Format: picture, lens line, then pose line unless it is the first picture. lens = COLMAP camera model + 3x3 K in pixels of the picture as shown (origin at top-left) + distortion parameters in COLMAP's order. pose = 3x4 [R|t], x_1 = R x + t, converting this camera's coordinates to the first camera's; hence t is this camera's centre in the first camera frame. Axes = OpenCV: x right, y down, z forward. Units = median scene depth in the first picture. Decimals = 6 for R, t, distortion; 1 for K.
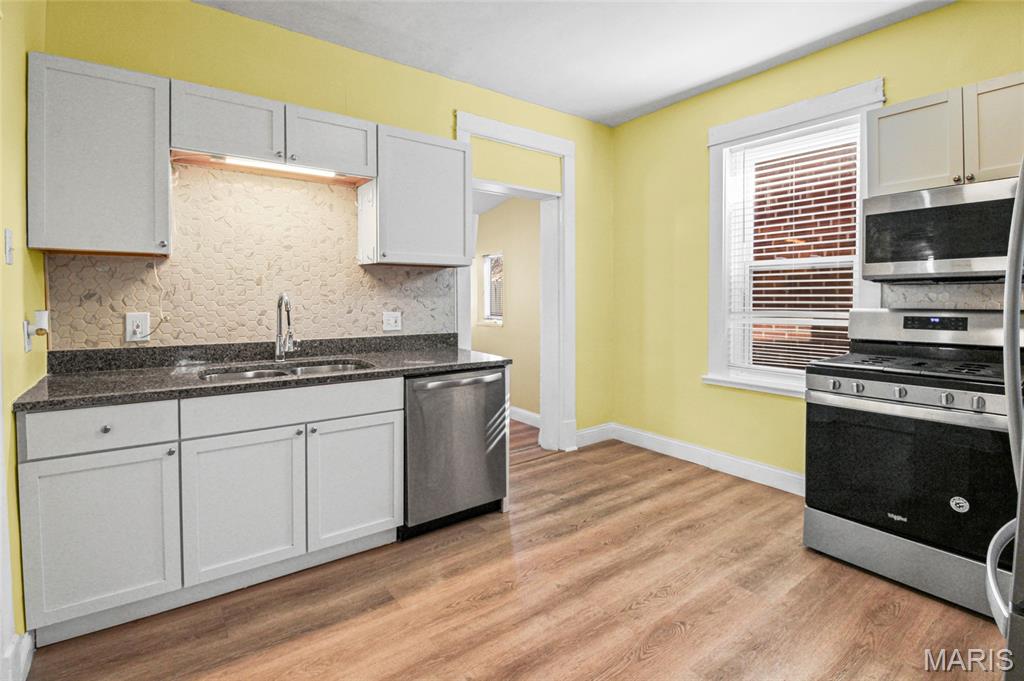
lens RADIAL K [[483.1, 0, 518.4], [0, 483.1, 301.1], [0, 0, 1]] dist [-0.000066, -0.011571]
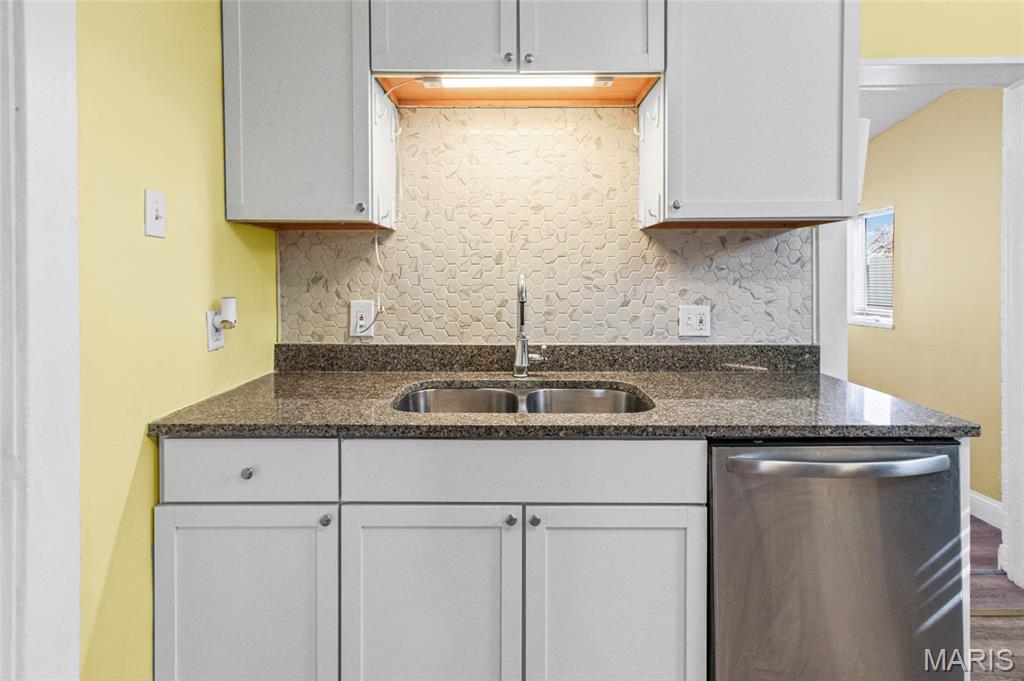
lens RADIAL K [[506.1, 0, 514.1], [0, 506.1, 286.3], [0, 0, 1]] dist [0.003142, 0.000727]
pose [[0.805847, 0.003705, -0.592113, -0.086298], [-0.003095, 0.999993, 0.002045, -0.001943], [0.592116, 0.000184, 0.805853, 0.444359]]
